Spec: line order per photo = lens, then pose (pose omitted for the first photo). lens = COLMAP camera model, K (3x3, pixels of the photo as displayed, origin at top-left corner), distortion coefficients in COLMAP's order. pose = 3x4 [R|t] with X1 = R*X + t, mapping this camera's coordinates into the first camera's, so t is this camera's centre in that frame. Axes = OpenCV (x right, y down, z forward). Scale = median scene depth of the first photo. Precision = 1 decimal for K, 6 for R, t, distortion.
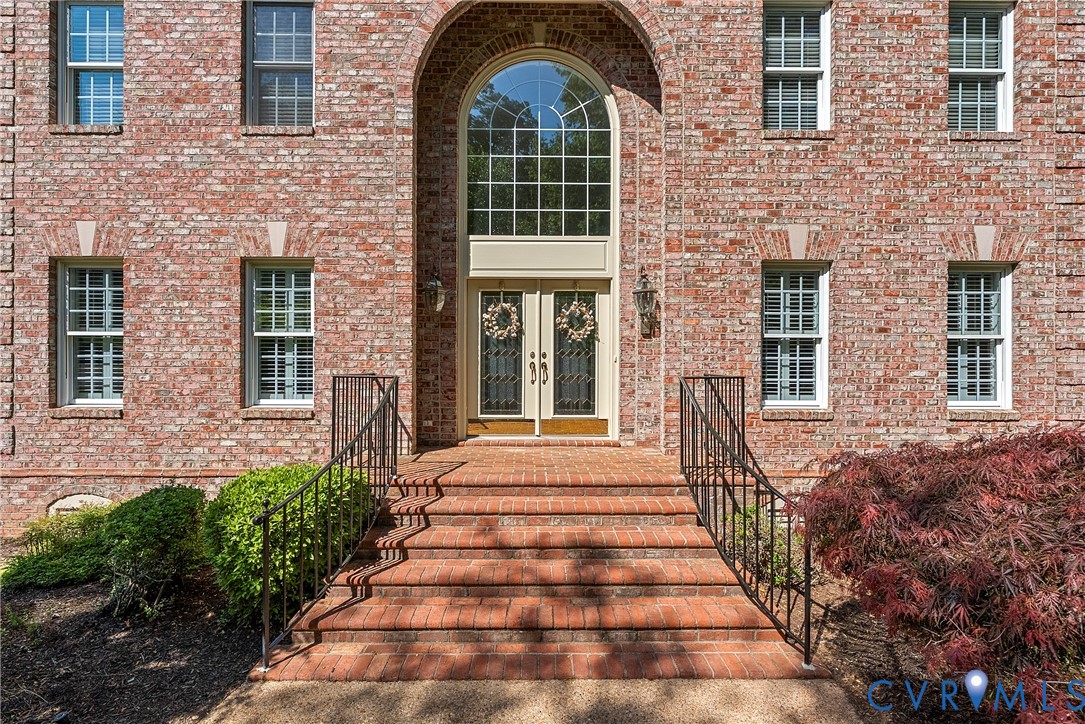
lens RADIAL K [[478.9, 0, 542.5], [0, 478.9, 362.0], [0, 0, 1]] dist [-0.001884, -0.000240]
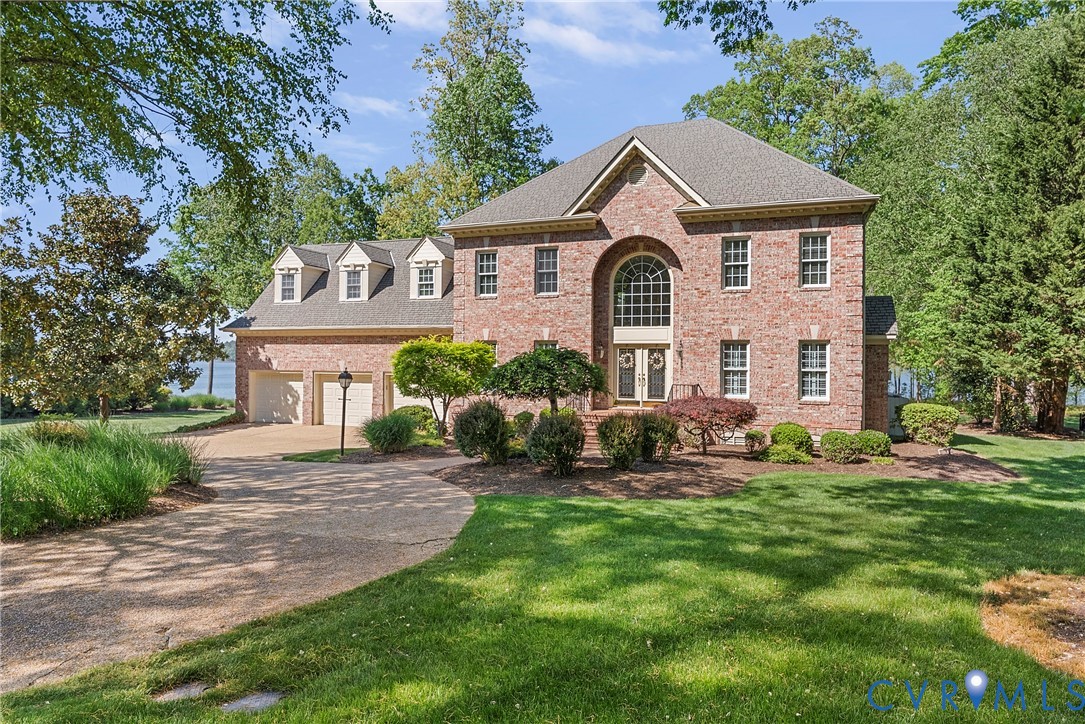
lens RADIAL K [[719.4, 0, 545.4], [0, 719.4, 375.9], [0, 0, 1]] dist [0.345720, -0.000335]
pose [[0.927677, 0.011413, -0.373210, 0.939866], [-0.000346, 0.999559, 0.029707, -0.120632], [0.373384, -0.027429, 0.927271, -2.683300]]
